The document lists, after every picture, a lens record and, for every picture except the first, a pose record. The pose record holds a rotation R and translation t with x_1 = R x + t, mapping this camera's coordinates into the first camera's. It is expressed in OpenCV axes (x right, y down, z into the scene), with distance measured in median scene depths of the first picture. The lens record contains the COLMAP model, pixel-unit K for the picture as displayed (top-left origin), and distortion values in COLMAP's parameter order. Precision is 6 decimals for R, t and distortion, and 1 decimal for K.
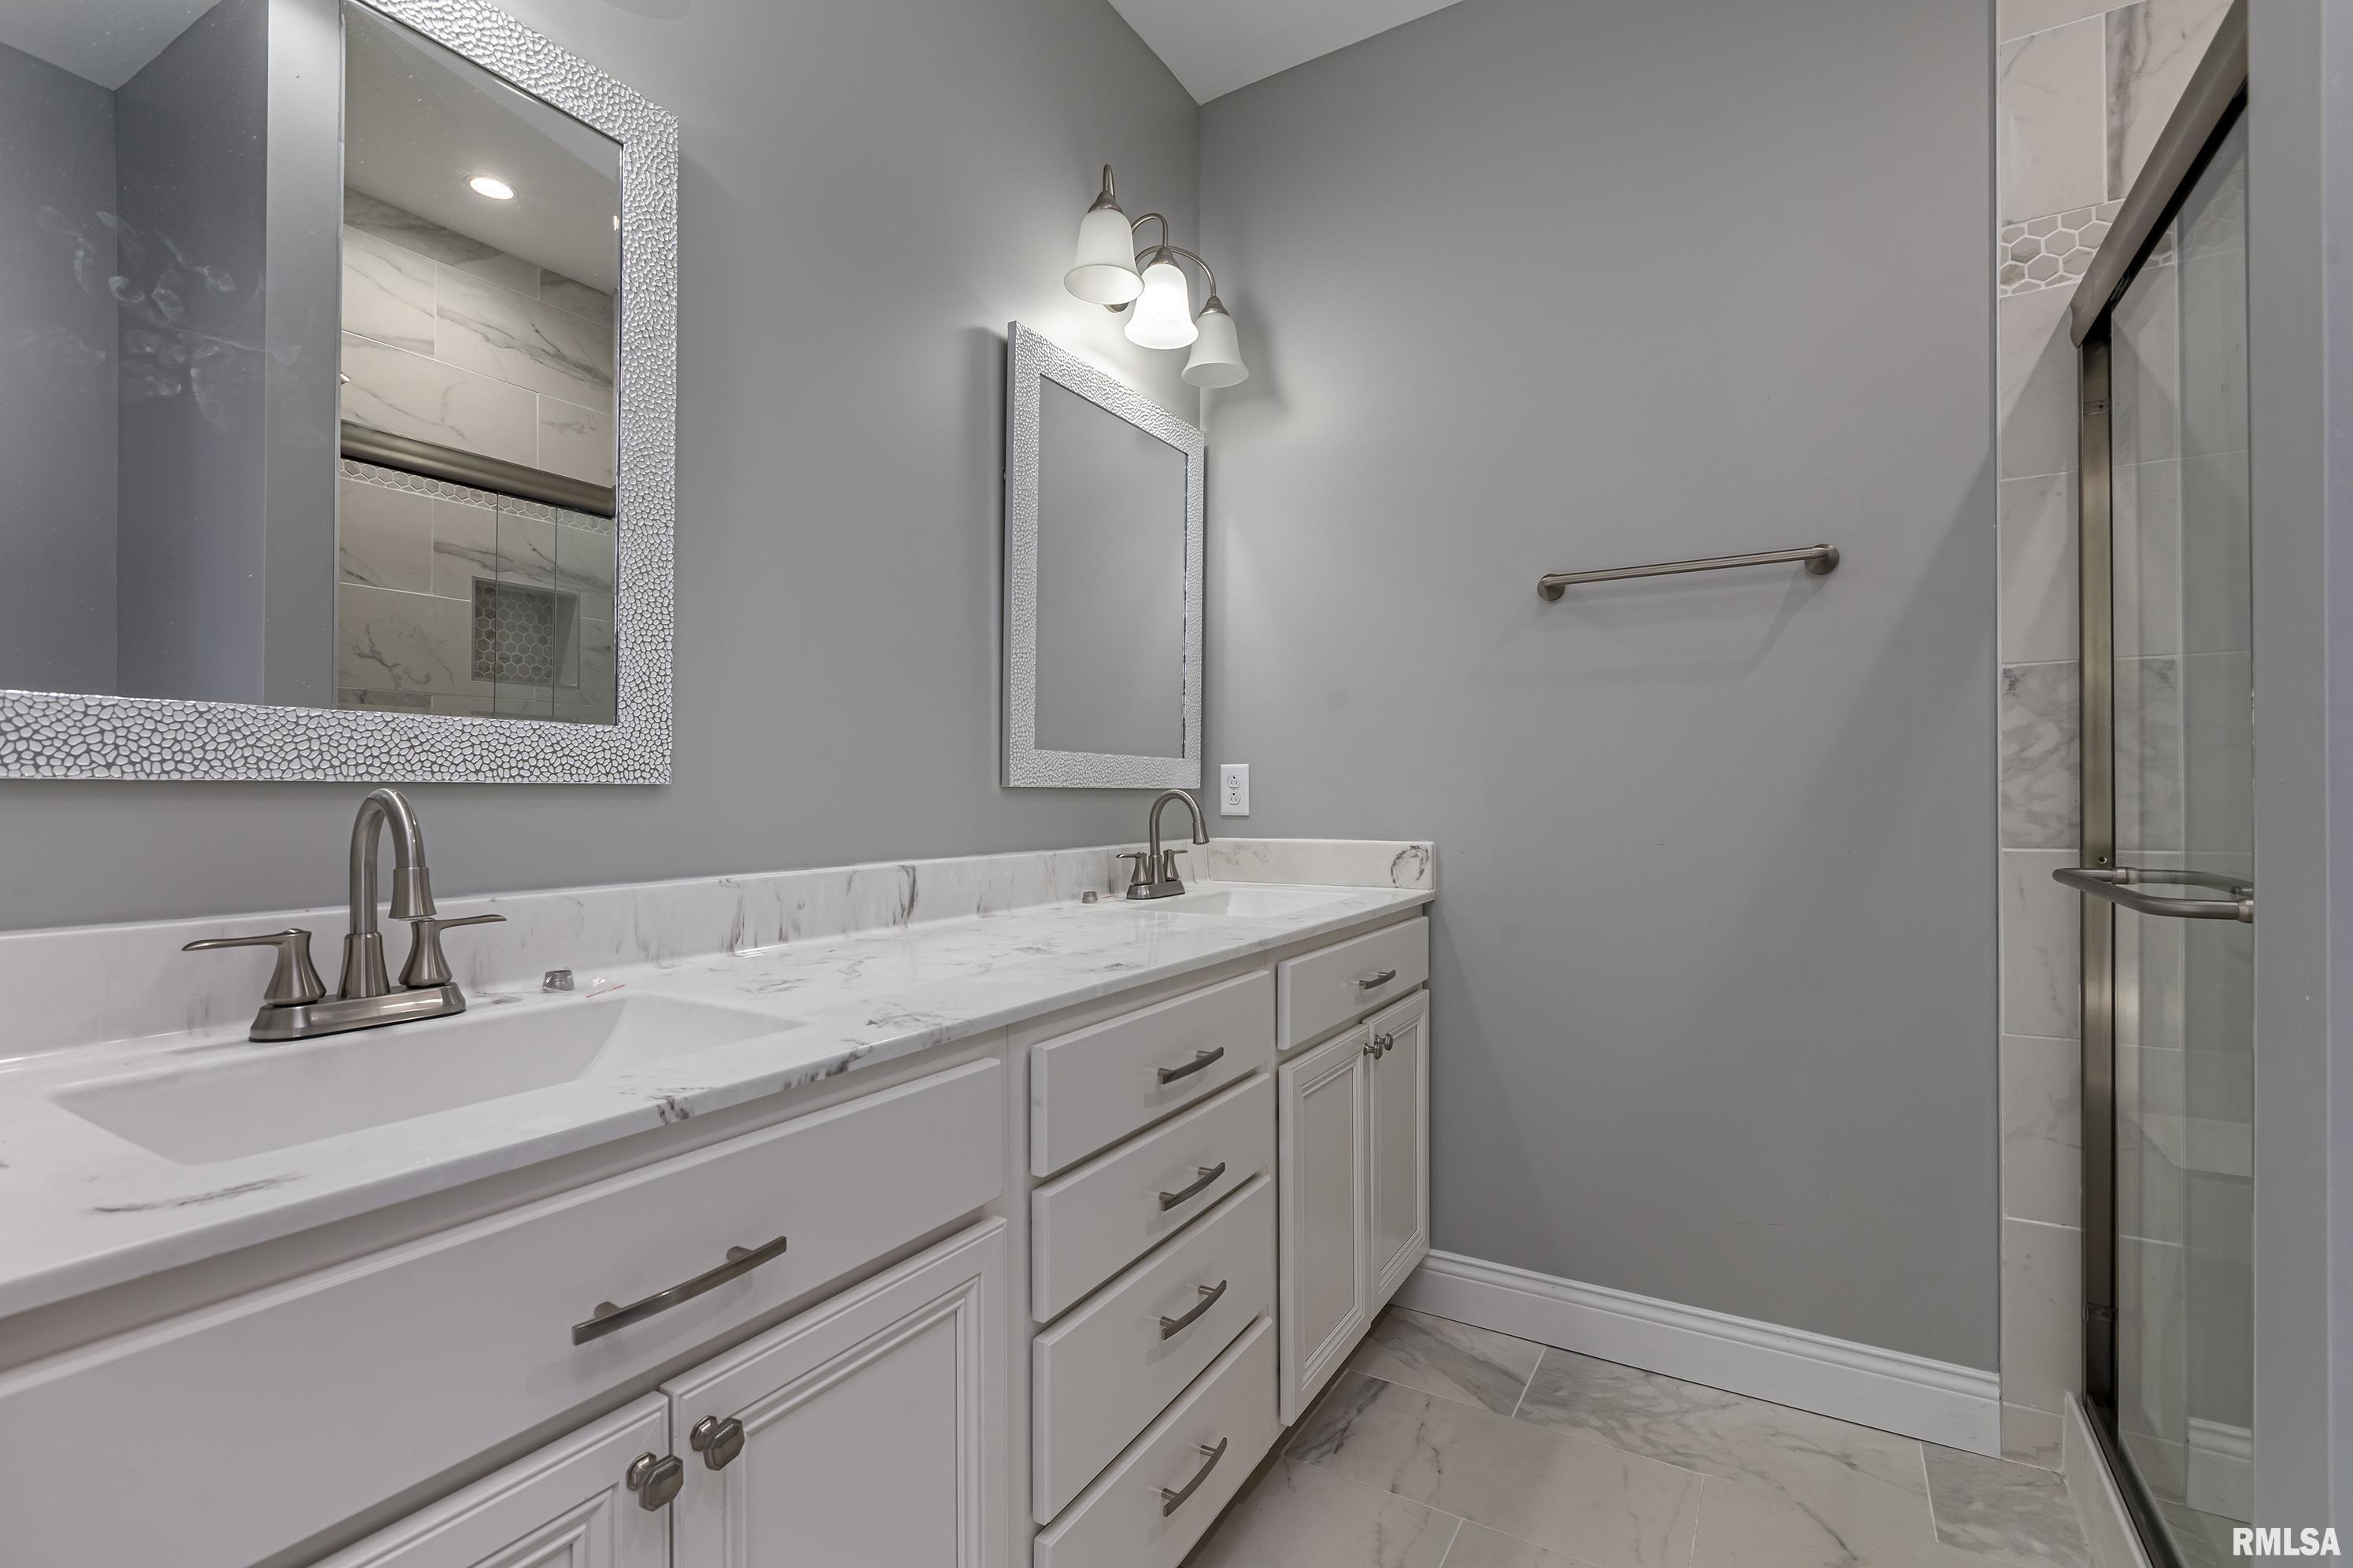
lens RADIAL K [[1103.6, 0, 1175.4], [0, 1103.6, 779.8], [0, 0, 1]] dist [-0.003564, -0.000288]
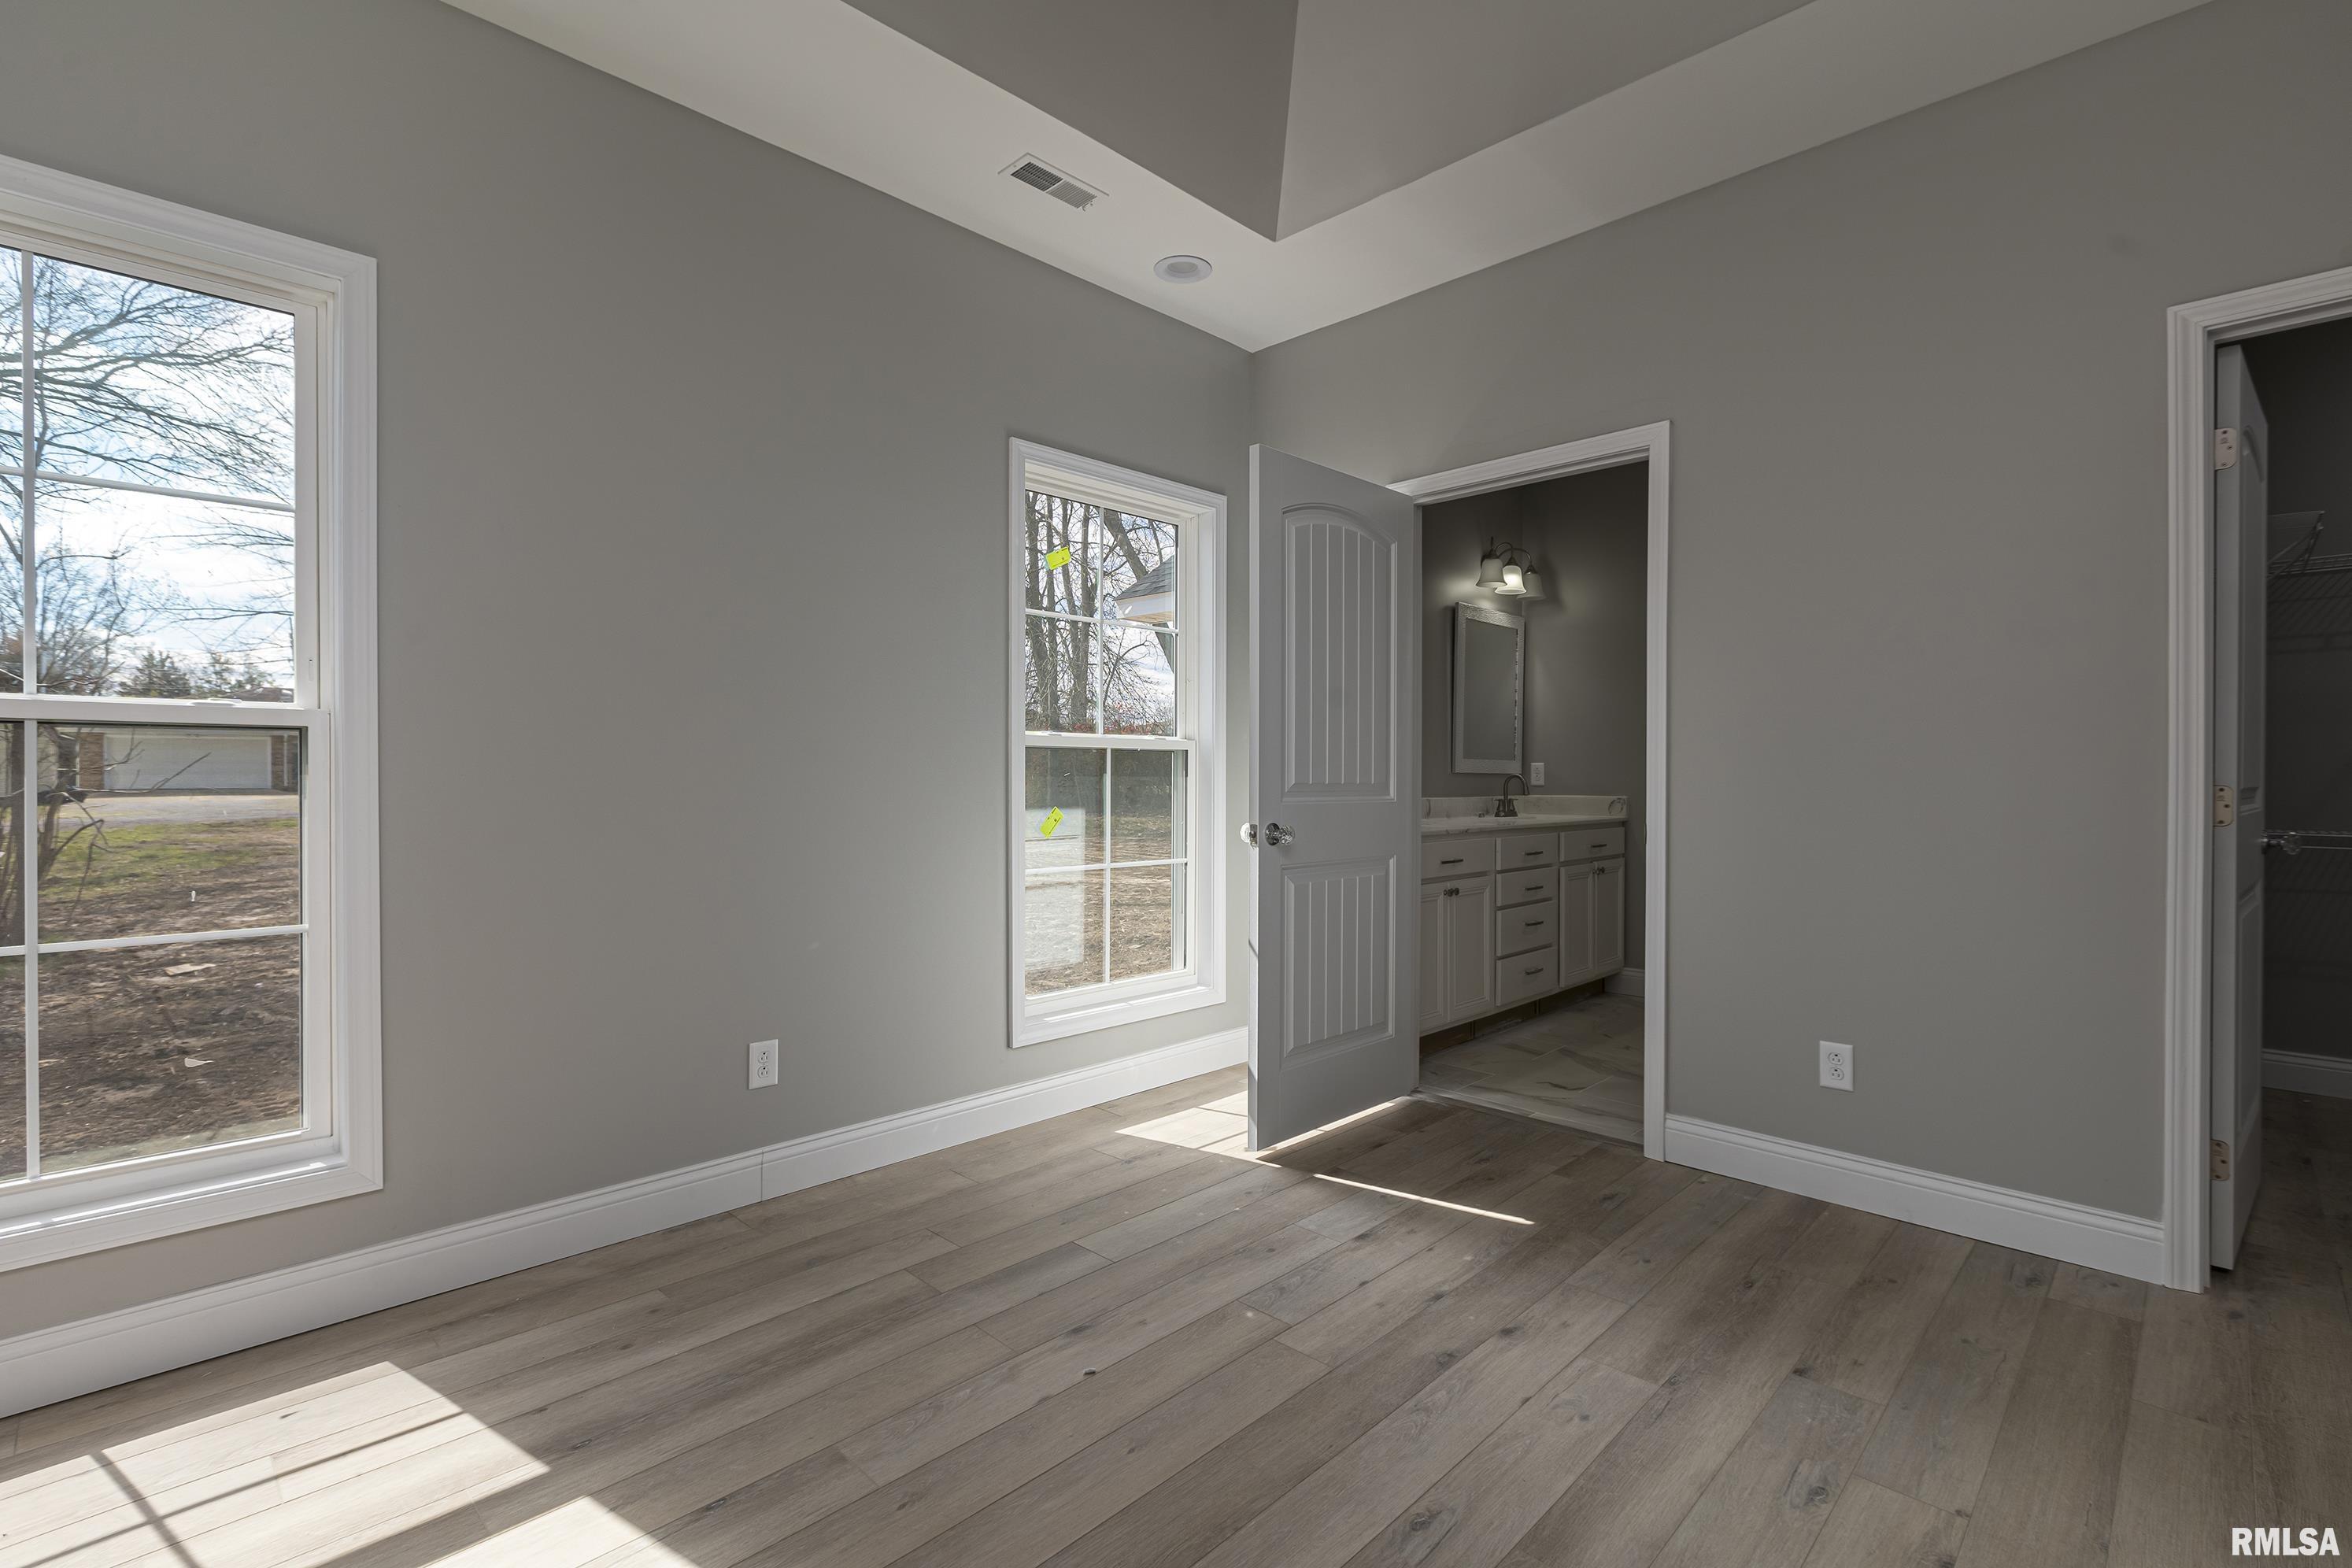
lens RADIAL K [[1103.3, 0, 1174.9], [0, 1103.3, 779.8], [0, 0, 1]] dist [-0.003564, -0.000288]
pose [[0.974501, 0.005390, -0.224318, -0.179847], [-0.002786, 0.999925, 0.011920, -0.004441], [0.224366, -0.010991, 0.974443, -1.510065]]
